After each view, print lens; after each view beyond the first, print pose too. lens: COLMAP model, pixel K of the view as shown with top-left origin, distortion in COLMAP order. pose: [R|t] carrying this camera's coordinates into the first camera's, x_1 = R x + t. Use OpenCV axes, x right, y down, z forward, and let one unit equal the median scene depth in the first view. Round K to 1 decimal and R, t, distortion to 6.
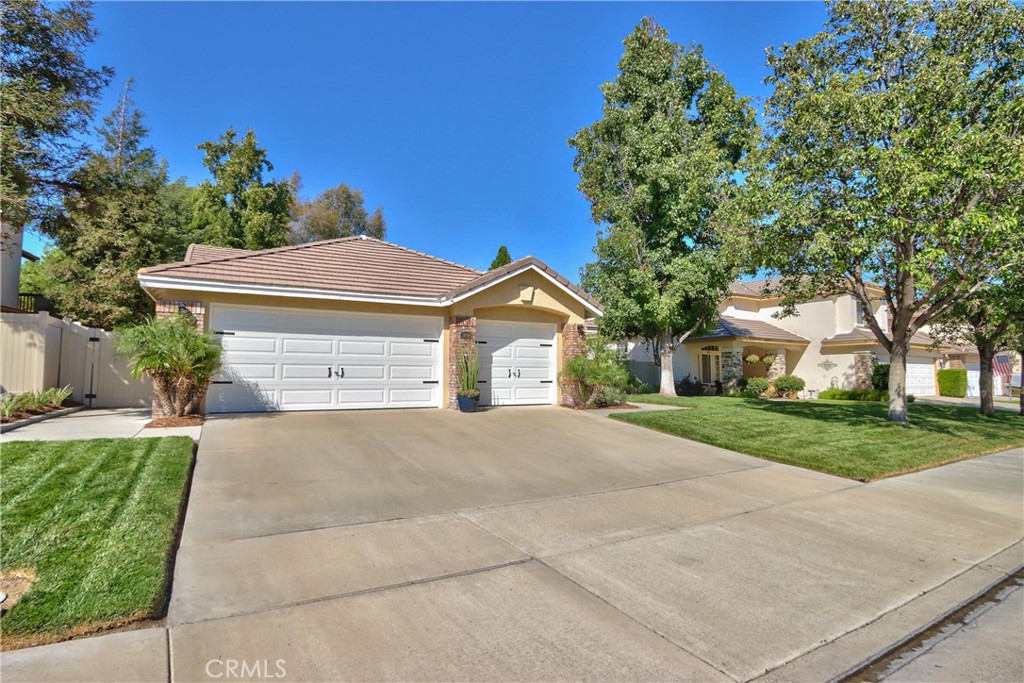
lens RADIAL K [[506.8, 0, 512.0], [0, 506.8, 341.5], [0, 0, 1]] dist [-0.026057, 0.000317]
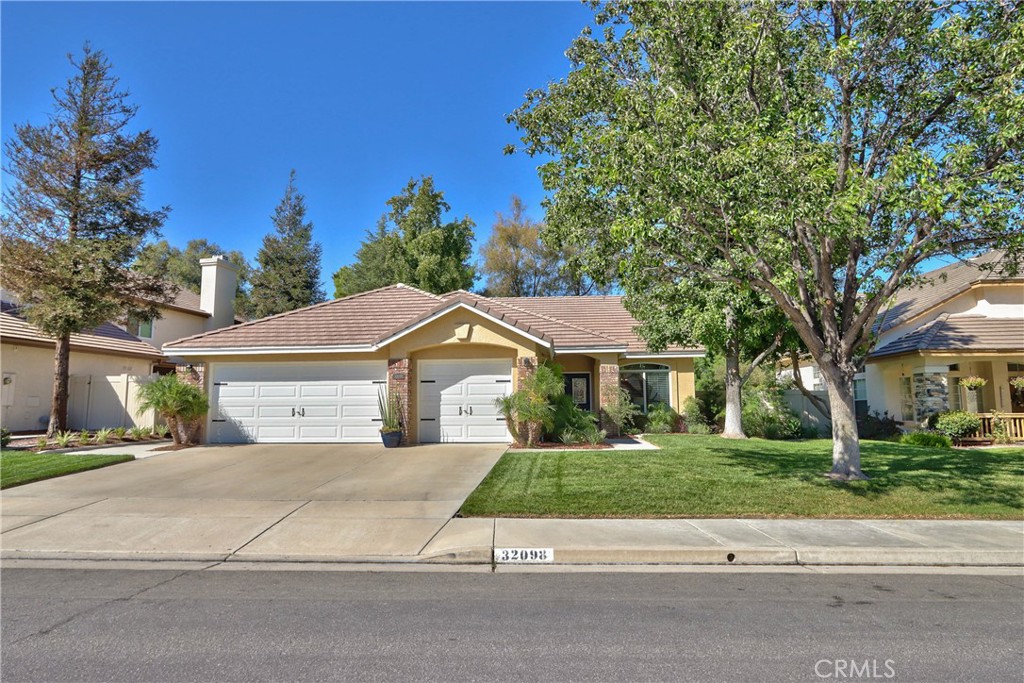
lens RADIAL K [[648.3, 0, 512.0], [0, 648.3, 341.5], [0, 0, 1]] dist [-0.001233, 0.000179]
pose [[0.831388, -0.070084, -0.551255, 0.819674], [0.046285, 0.997301, -0.056987, 0.003712], [0.553761, 0.021864, 0.832388, -0.020129]]
